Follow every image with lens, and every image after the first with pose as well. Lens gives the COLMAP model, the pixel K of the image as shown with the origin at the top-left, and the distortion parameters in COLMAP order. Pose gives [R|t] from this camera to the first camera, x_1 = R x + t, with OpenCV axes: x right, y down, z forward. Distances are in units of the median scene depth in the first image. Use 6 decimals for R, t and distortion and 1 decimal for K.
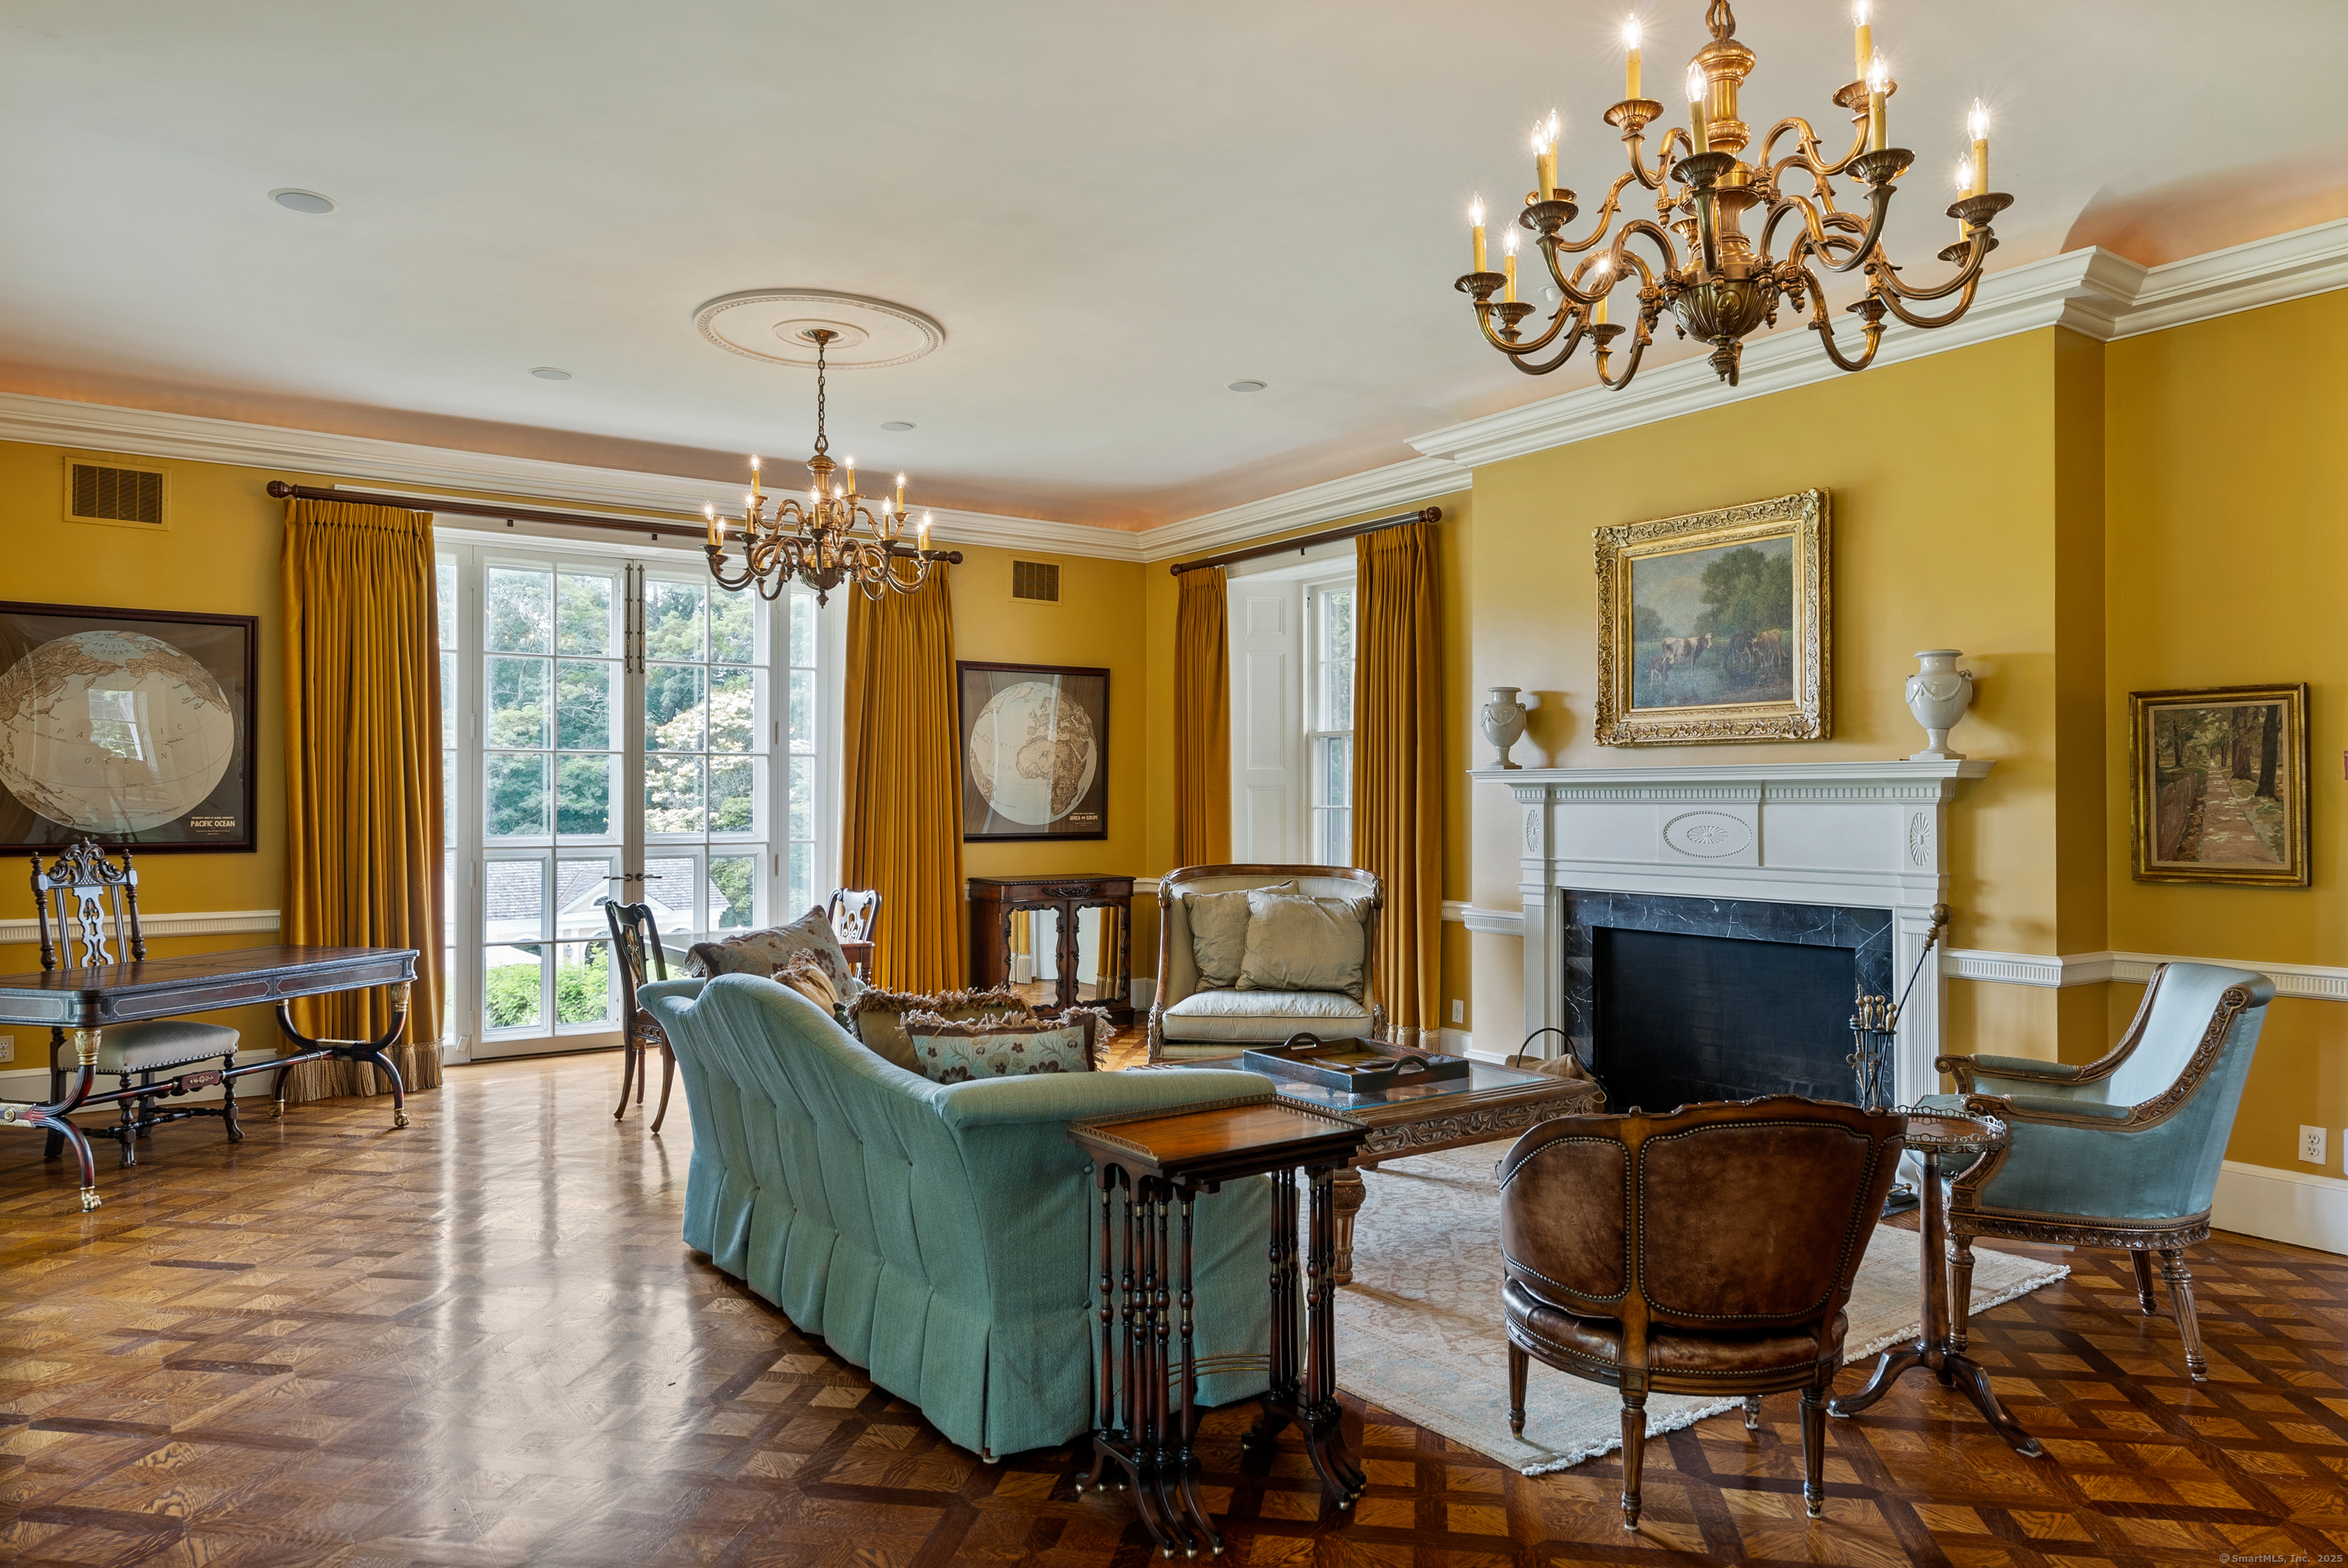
lens RADIAL K [[1457.1, 0, 1169.5], [0, 1457.1, 785.3], [0, 0, 1]] dist [-0.002449, 0.000158]
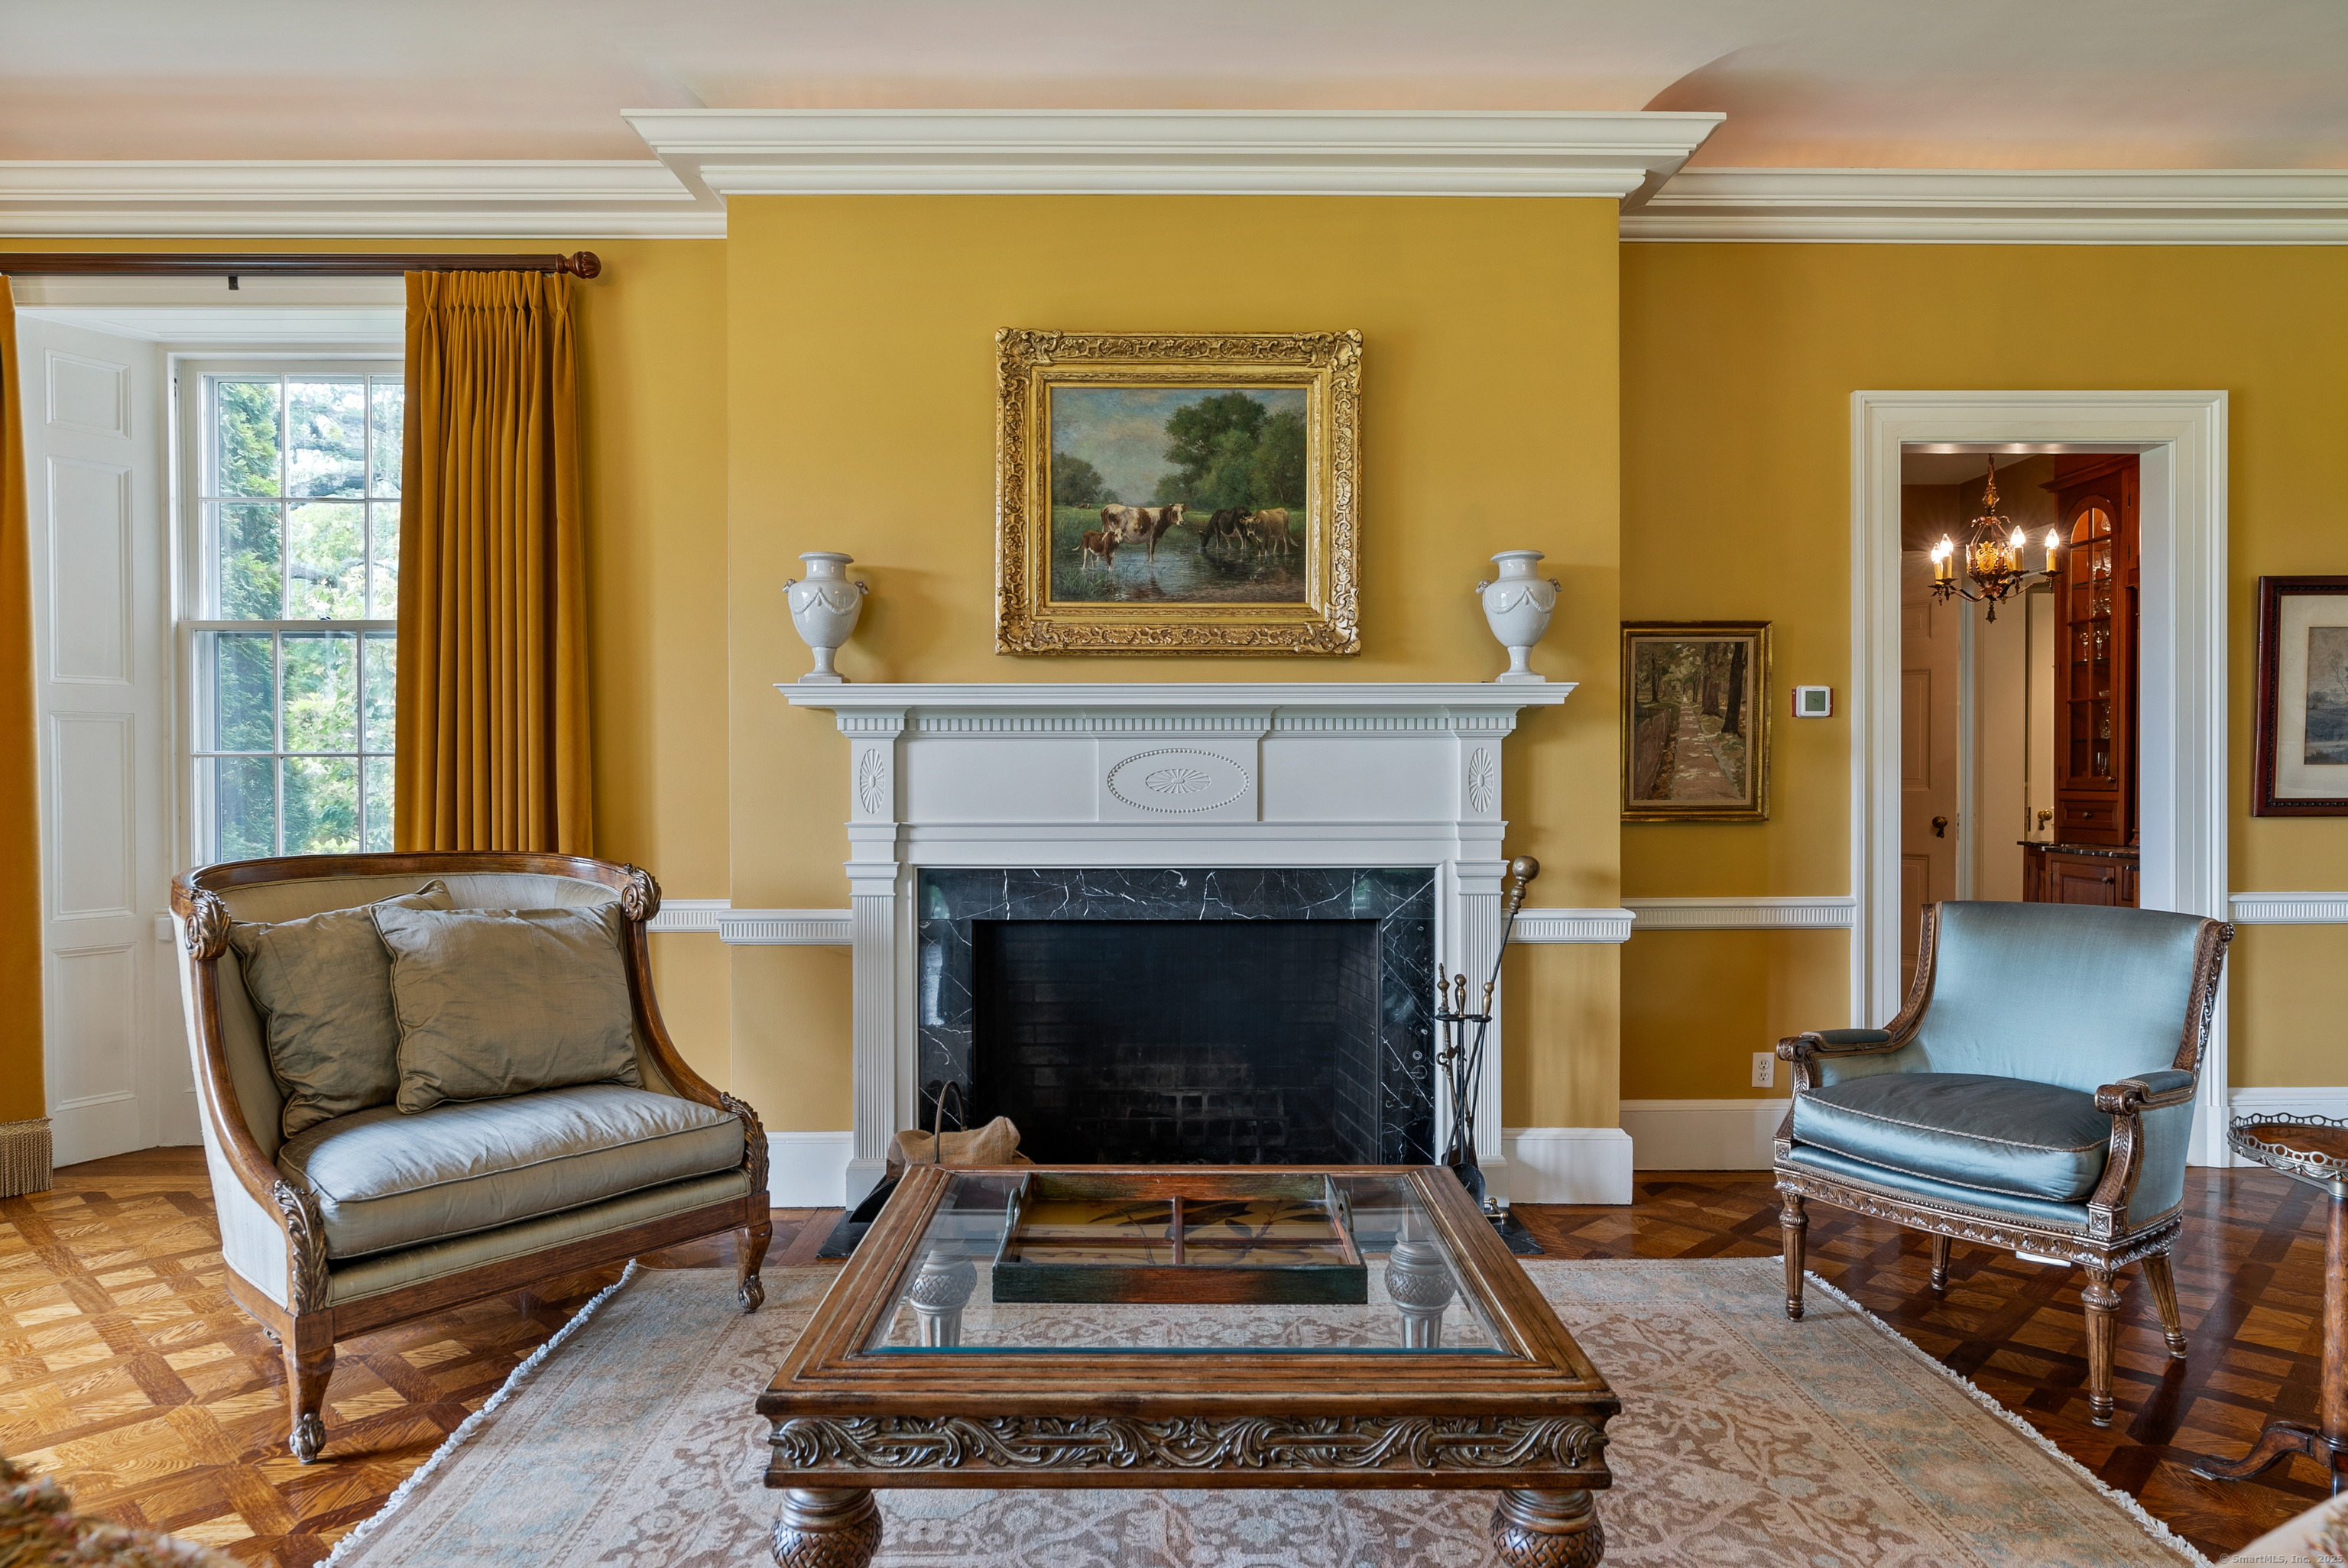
lens RADIAL K [[1457.1, 0, 1176.7], [0, 1457.1, 795.3], [0, 0, 1]] dist [-0.002449, 0.000158]
pose [[0.571990, -0.012786, 0.820161, -0.231132], [-0.007366, 0.999758, 0.020724, 0.026169], [-0.820227, -0.017895, 0.571758, 0.587303]]
